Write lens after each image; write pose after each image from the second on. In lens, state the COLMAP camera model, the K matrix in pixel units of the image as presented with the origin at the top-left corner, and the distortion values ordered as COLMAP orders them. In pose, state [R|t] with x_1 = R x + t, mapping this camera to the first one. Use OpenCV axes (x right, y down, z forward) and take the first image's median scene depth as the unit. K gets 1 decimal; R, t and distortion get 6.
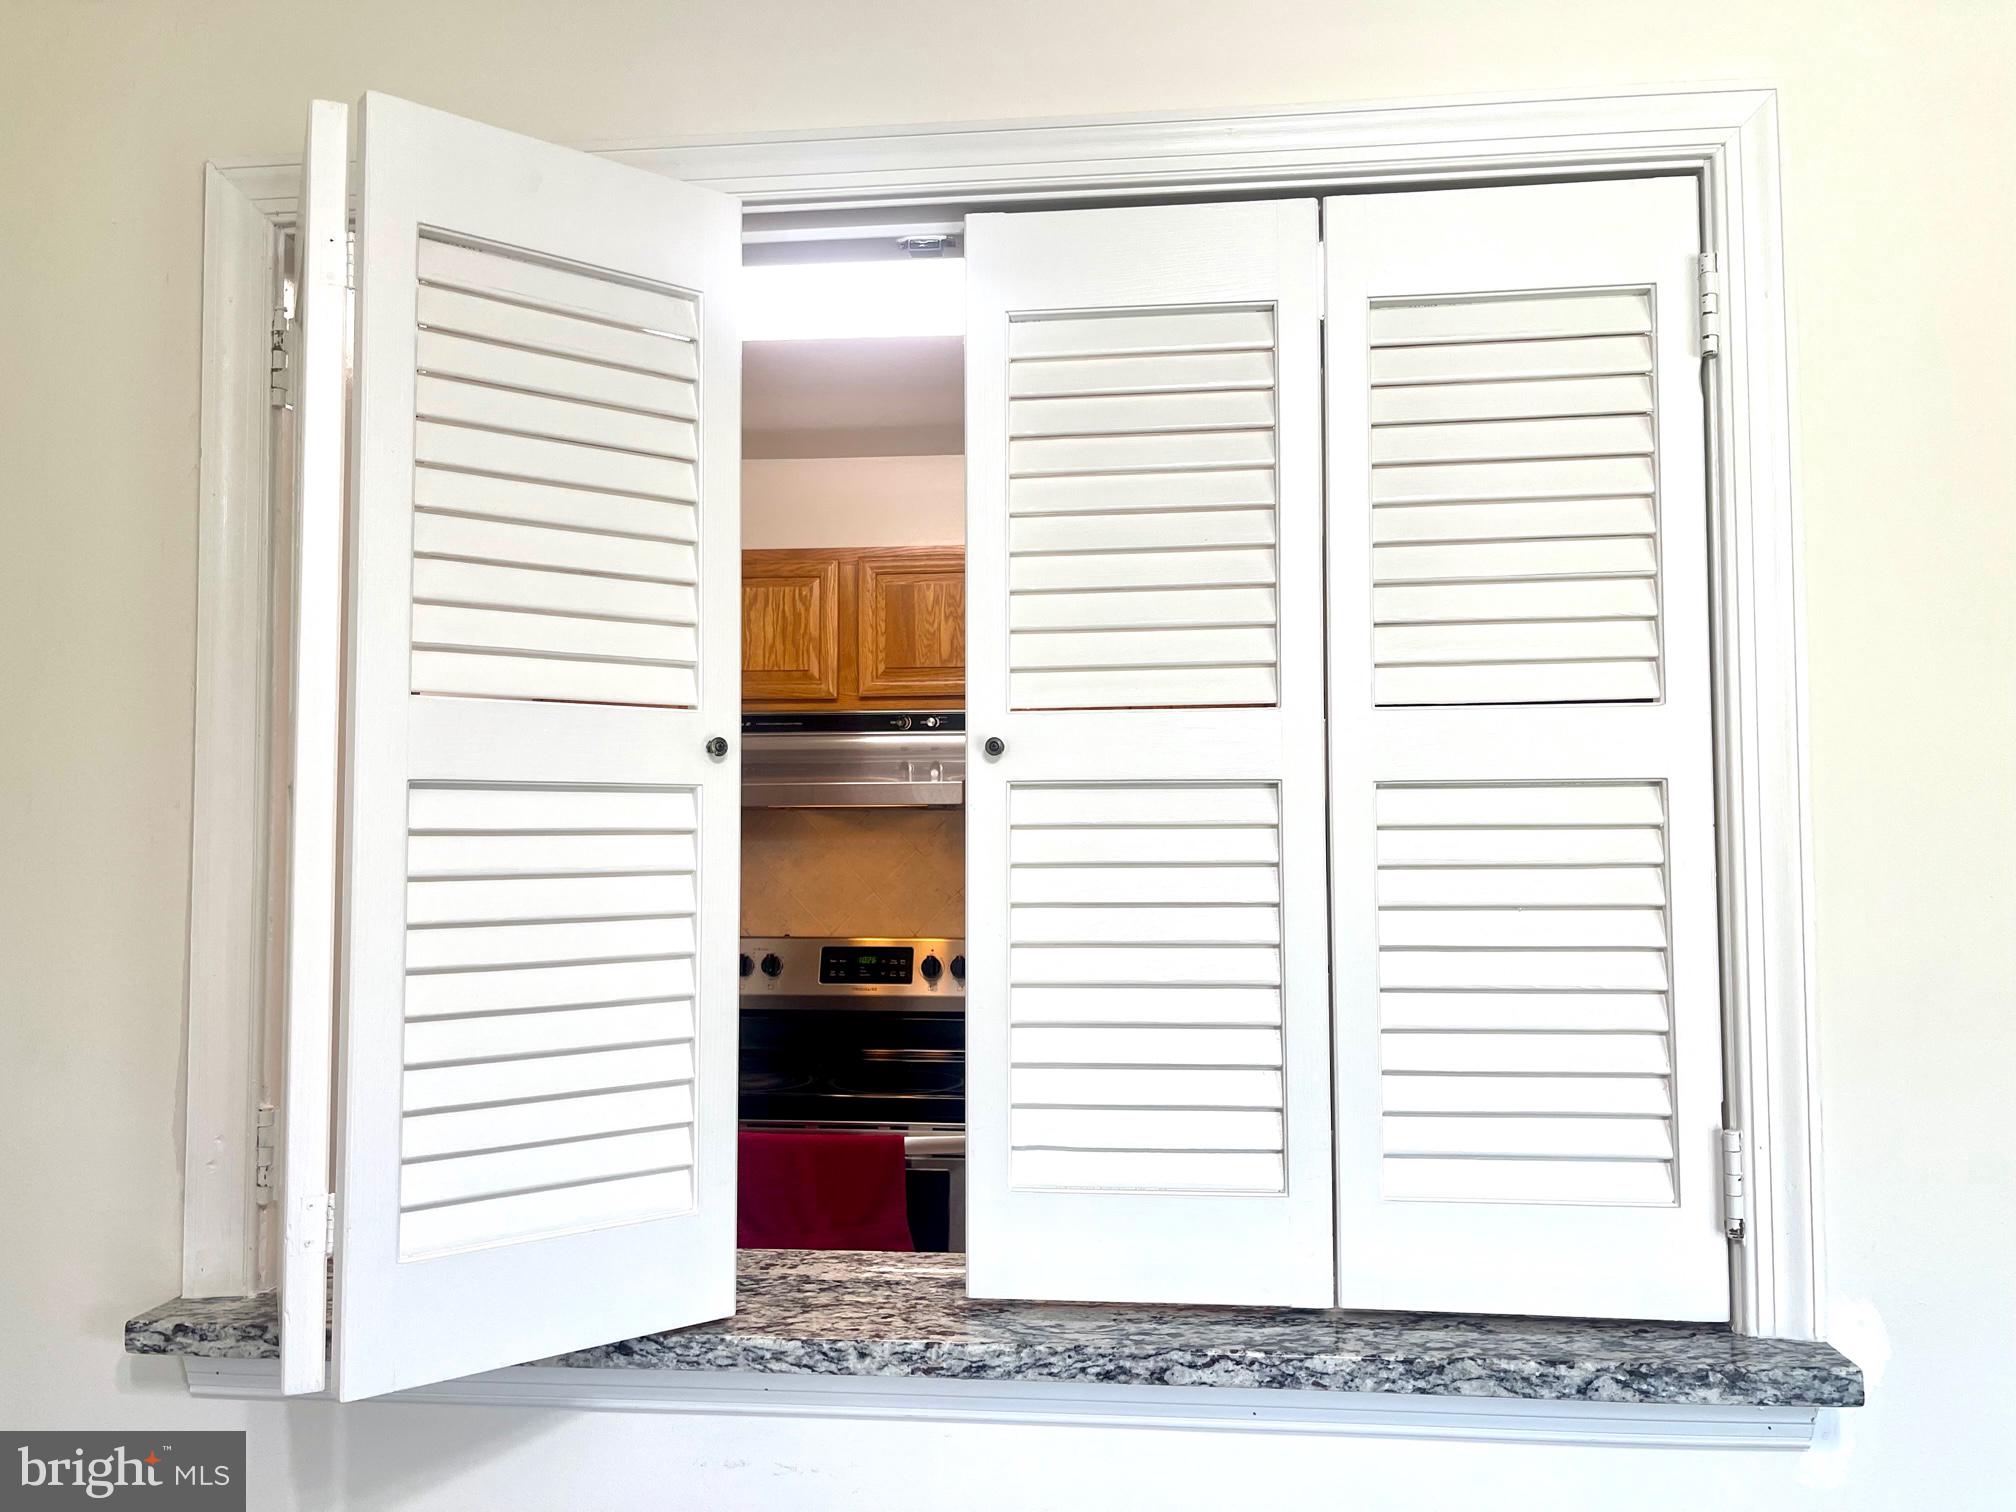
lens RADIAL K [[1551.1, 0, 1007.4], [0, 1551.1, 758.0], [0, 0, 1]] dist [0.013641, -0.014679]
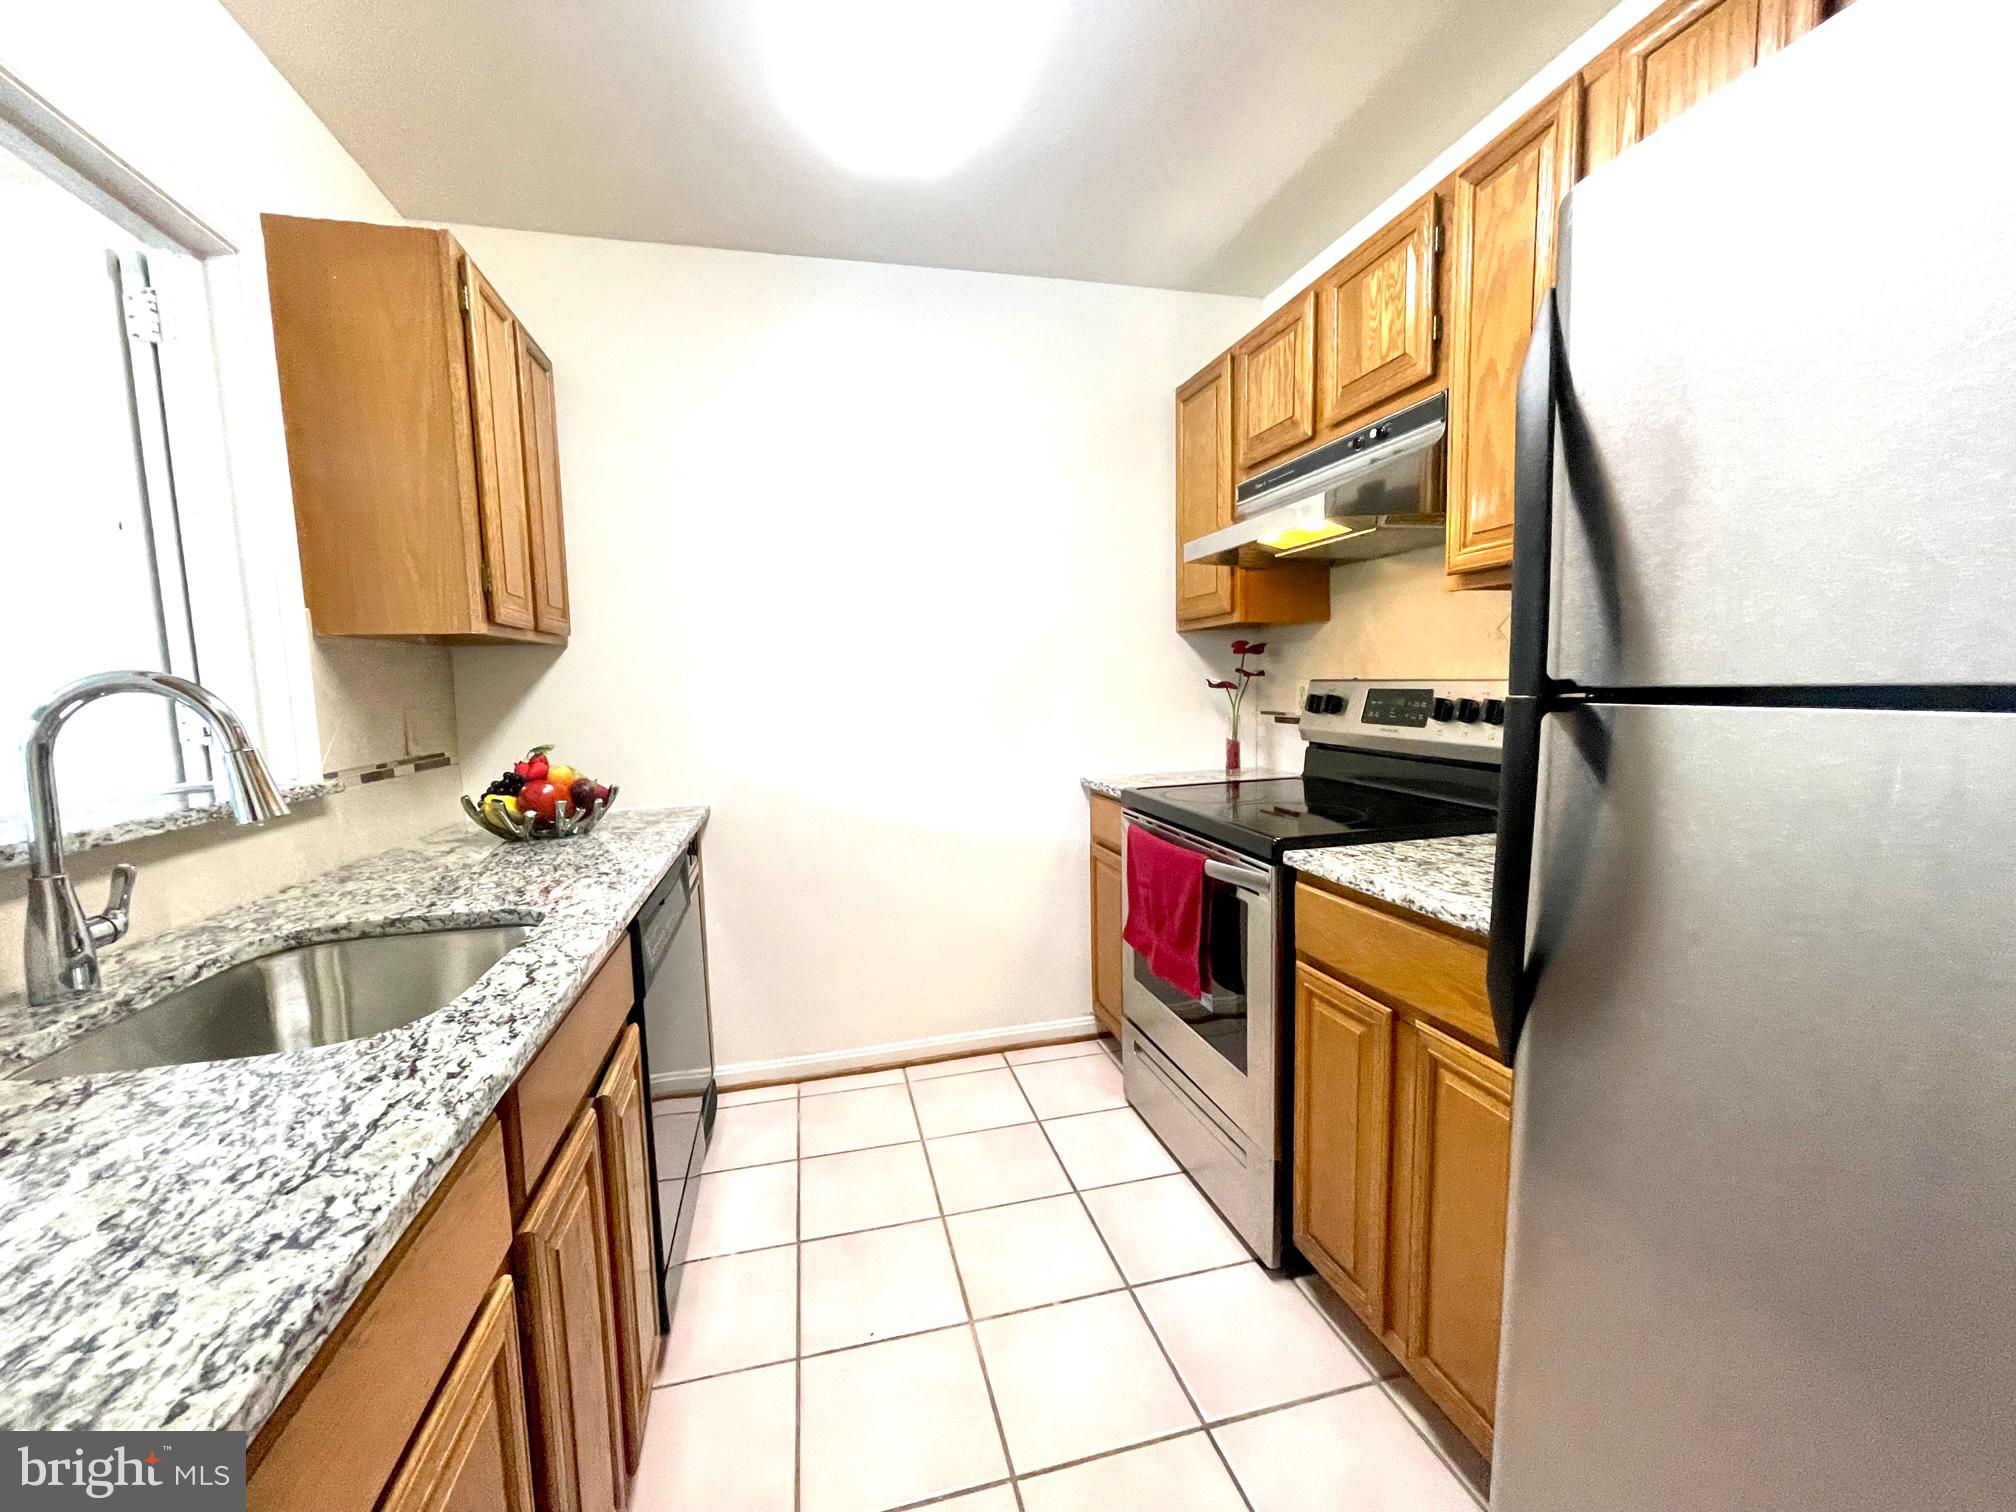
lens RADIAL K [[816.6, 0, 1000.5], [0, 816.6, 757.5], [0, 0, 1]] dist [0.001023, -0.001521]
pose [[0.331967, 0.084168, -0.939528, 0.335616], [0.072287, 0.990812, 0.114304, 0.091678], [0.940517, -0.105861, 0.322832, 0.617242]]
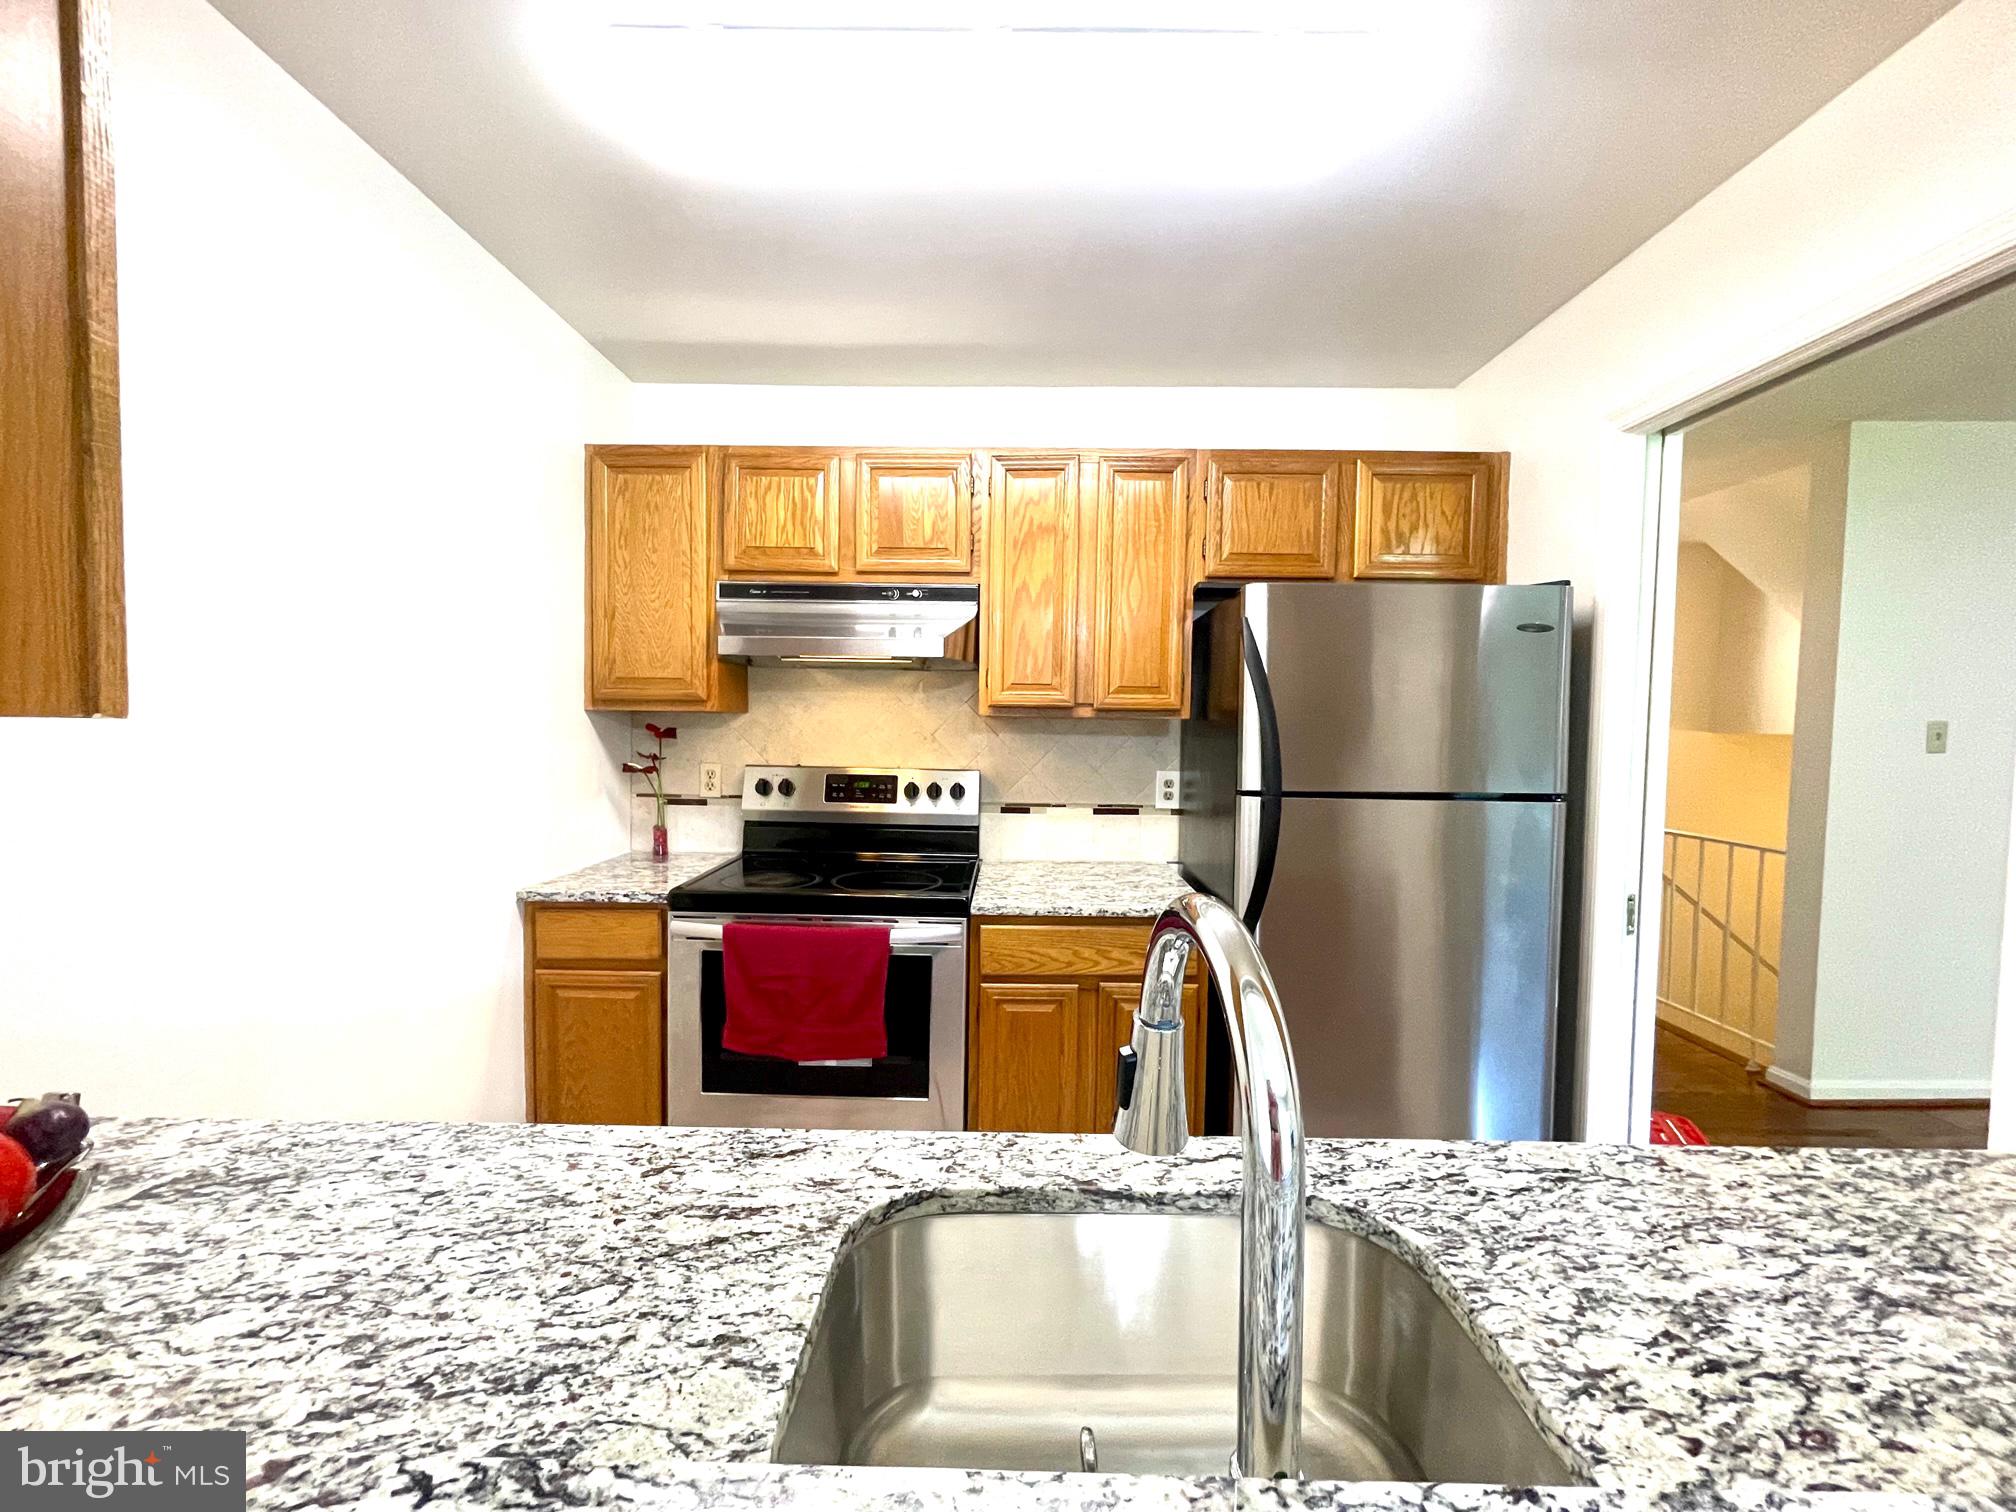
lens RADIAL K [[816.6, 0, 996.8], [0, 816.6, 763.8], [0, 0, 1]] dist [0.001023, -0.001521]
pose [[0.996729, 0.013784, 0.079636, -0.034242], [-0.021810, 0.994667, 0.100805, 0.044152], [-0.077821, -0.102213, 0.991714, 0.335999]]
